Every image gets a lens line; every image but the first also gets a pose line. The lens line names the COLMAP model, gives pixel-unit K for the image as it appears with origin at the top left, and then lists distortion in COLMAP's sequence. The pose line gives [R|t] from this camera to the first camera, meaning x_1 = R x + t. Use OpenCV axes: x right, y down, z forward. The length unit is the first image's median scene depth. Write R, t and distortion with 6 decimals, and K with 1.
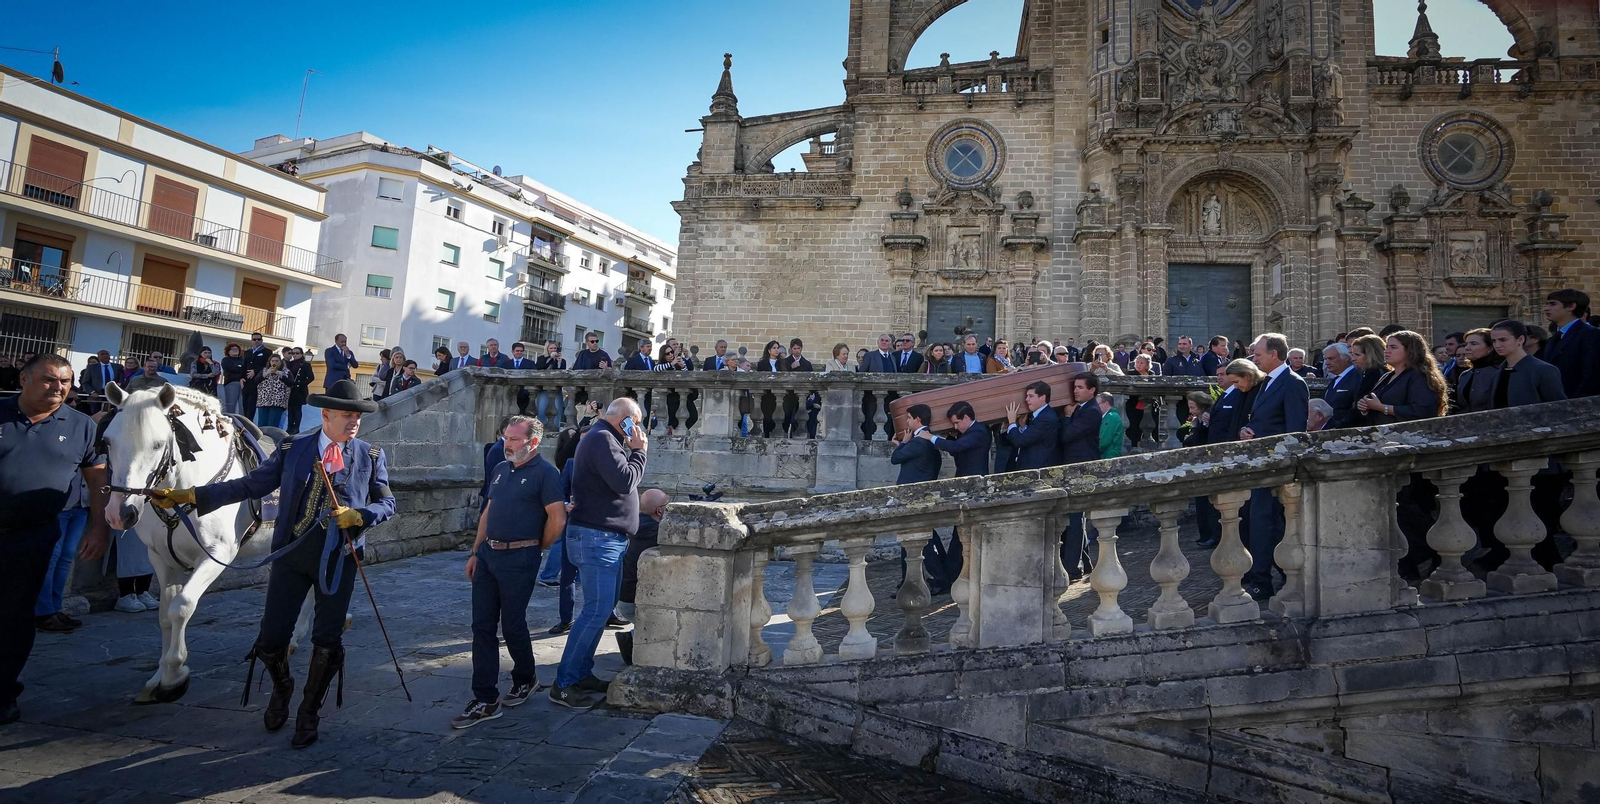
lens RADIAL K [[763.8, 0, 808.3], [0, 763.8, 383.3], [0, 0, 1]] dist [-0.053130, 0.020817]
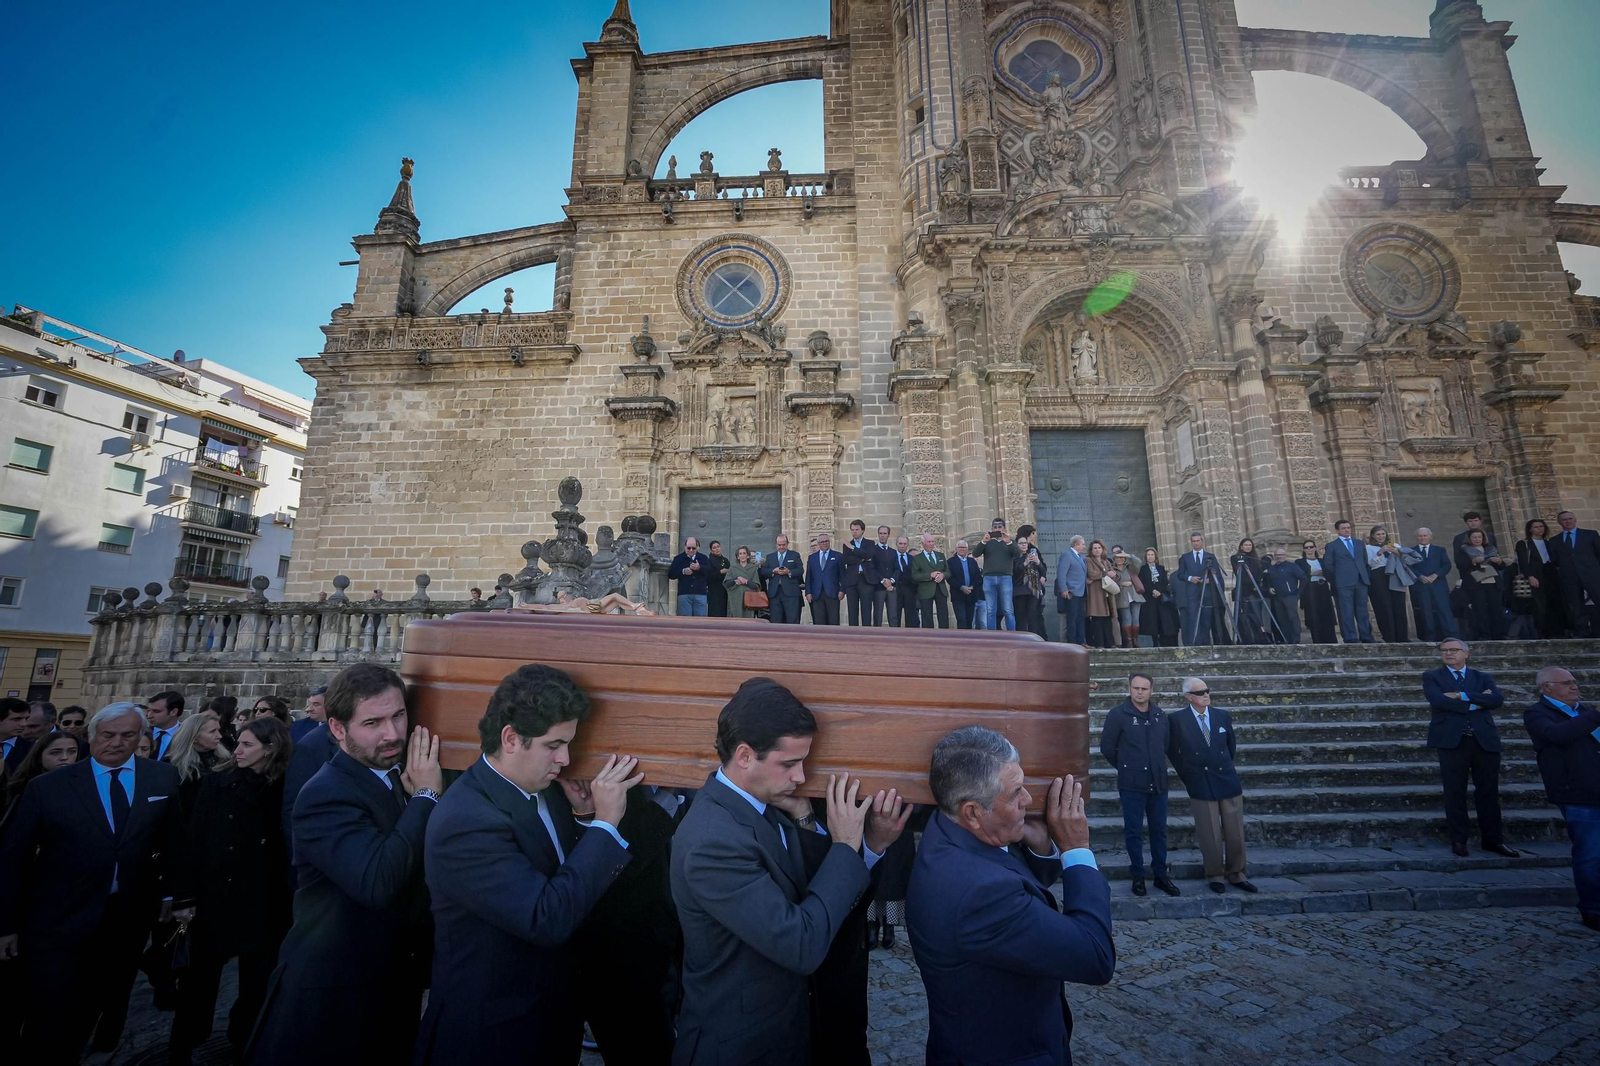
lens RADIAL K [[744.0, 0, 798.5], [0, 744.0, 528.3], [0, 0, 1]] dist [-0.046740, 0.015937]
pose [[0.989580, -0.028067, 0.141220, 0.173173], [0.043212, 0.993496, -0.105348, -0.009747], [-0.137345, 0.110352, 0.984357, 0.377243]]
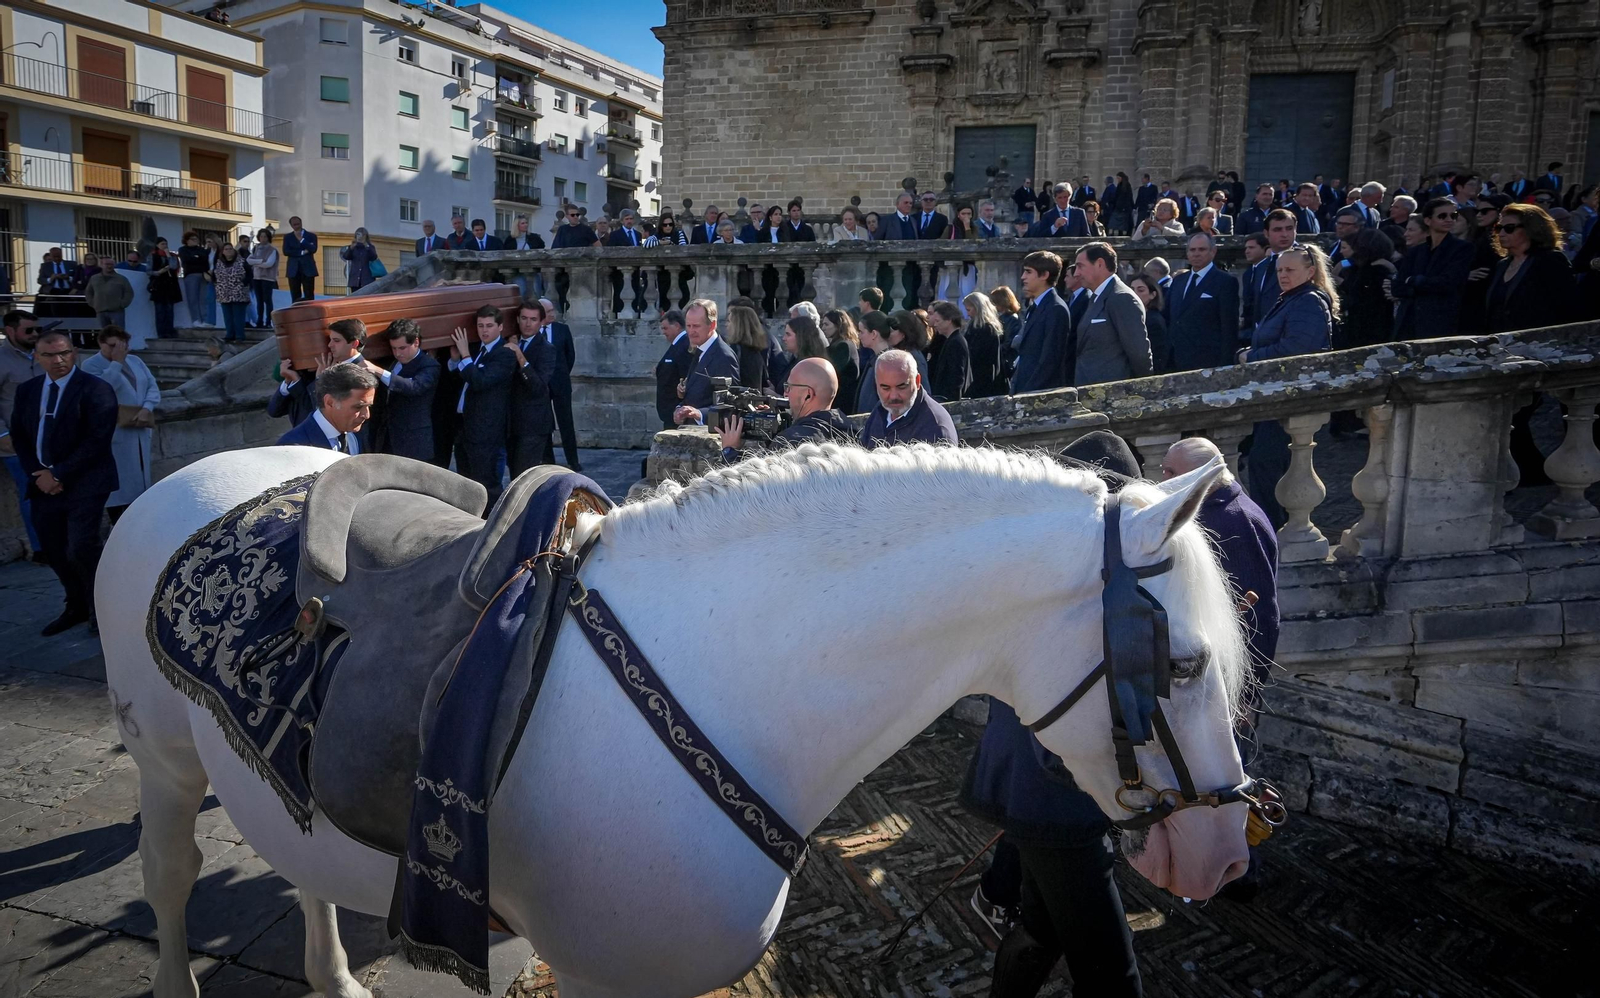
lens RADIAL K [[847.6, 0, 755.0], [0, 847.6, 395.8], [0, 0, 1]] dist [-0.050216, 0.019615]
pose [[0.996475, -0.024455, -0.080244, 0.002004], [0.039507, 0.980650, 0.191739, -0.010233], [0.074002, -0.194234, 0.978160, 0.004330]]
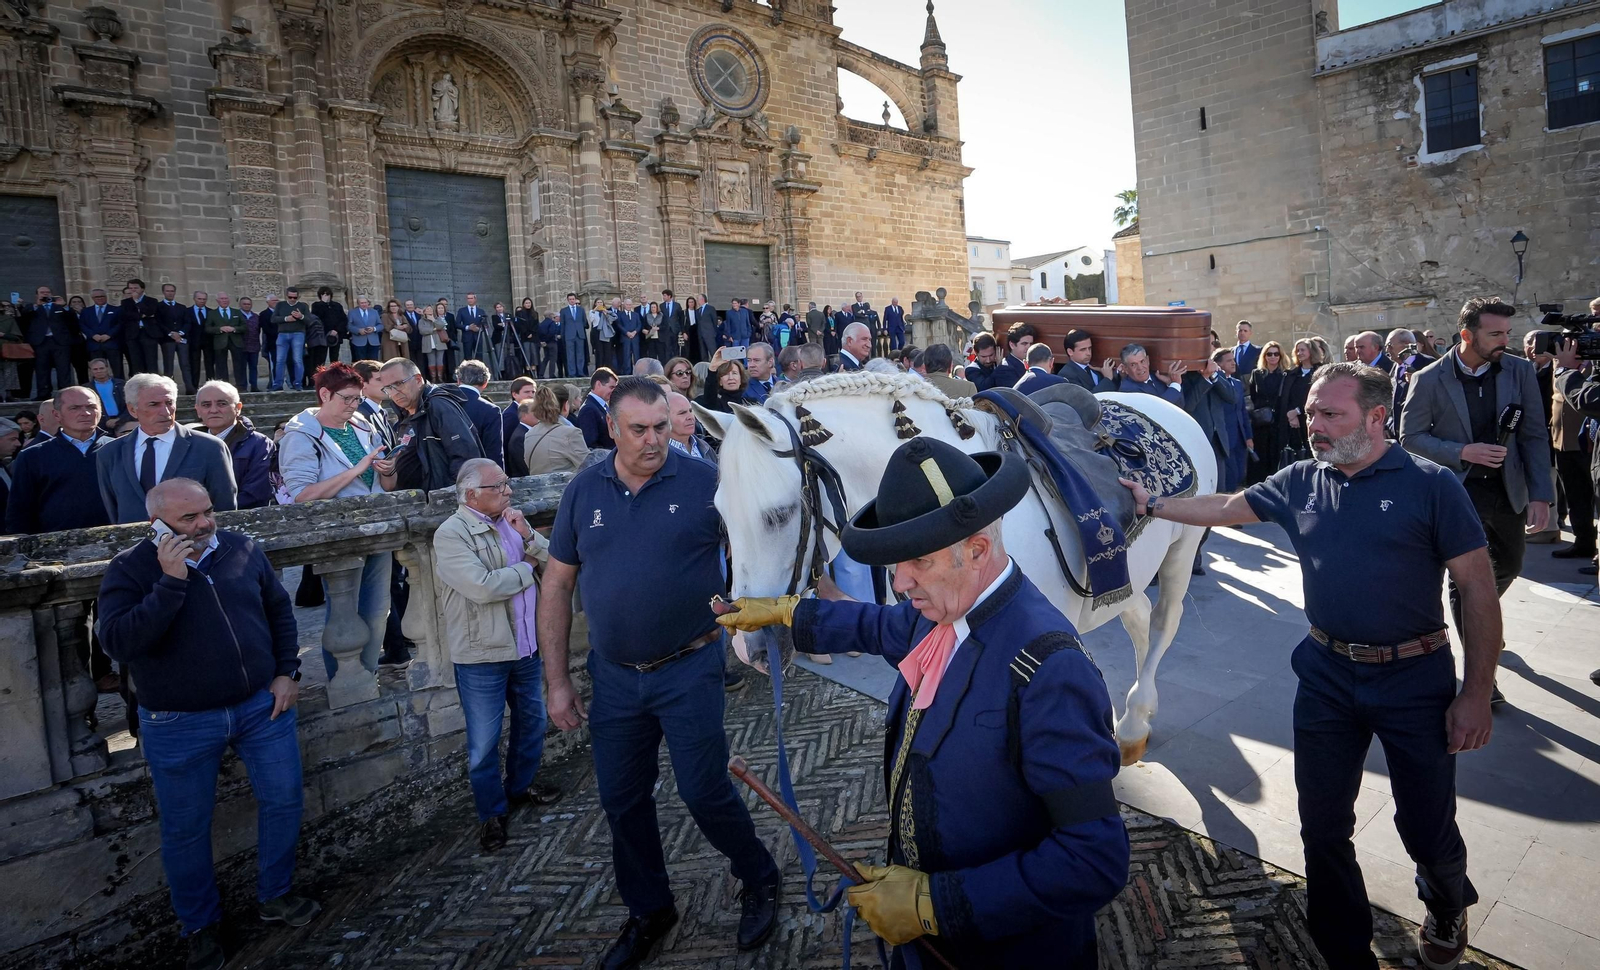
lens RADIAL K [[839.6, 0, 881.6], [0, 839.6, 422.1], [0, 0, 1]] dist [-0.049906, 0.018326]
pose [[0.642540, -0.122129, 0.756456, 0.169411], [0.016190, 0.989160, 0.145947, -0.030231], [-0.766081, -0.081530, 0.637553, 0.156937]]
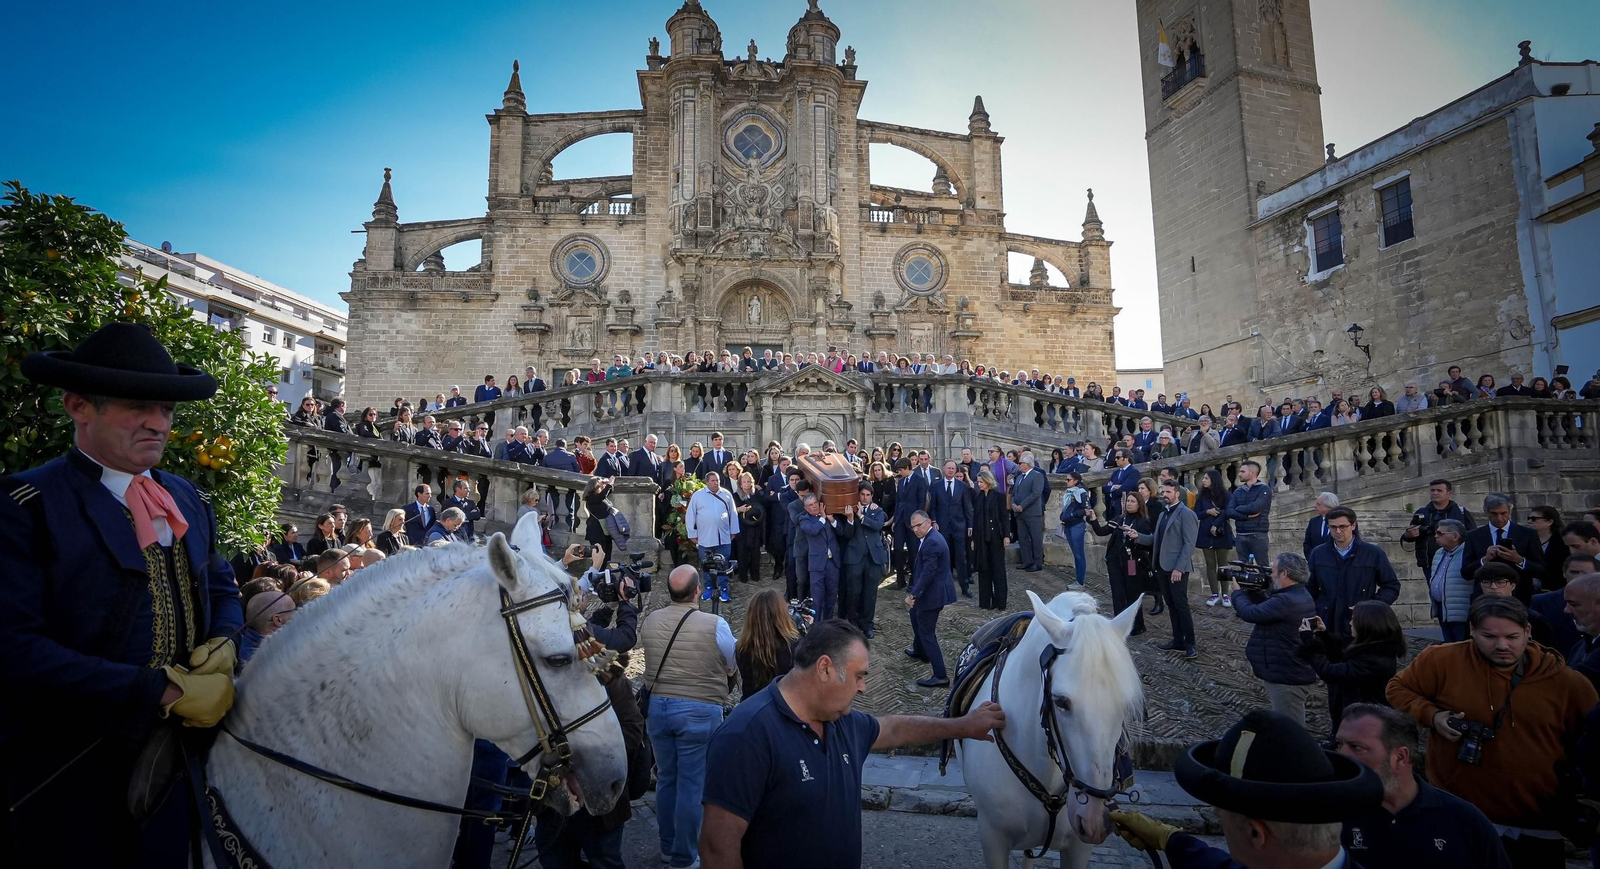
lens RADIAL K [[818.0, 0, 798.1], [0, 818.0, 470.3], [0, 0, 1]] dist [-0.054165, 0.019766]
pose [[0.960732, -0.037926, 0.274874, 0.177416], [0.033092, 0.999206, 0.022206, 0.043375], [-0.275498, -0.012238, 0.961224, -0.480362]]
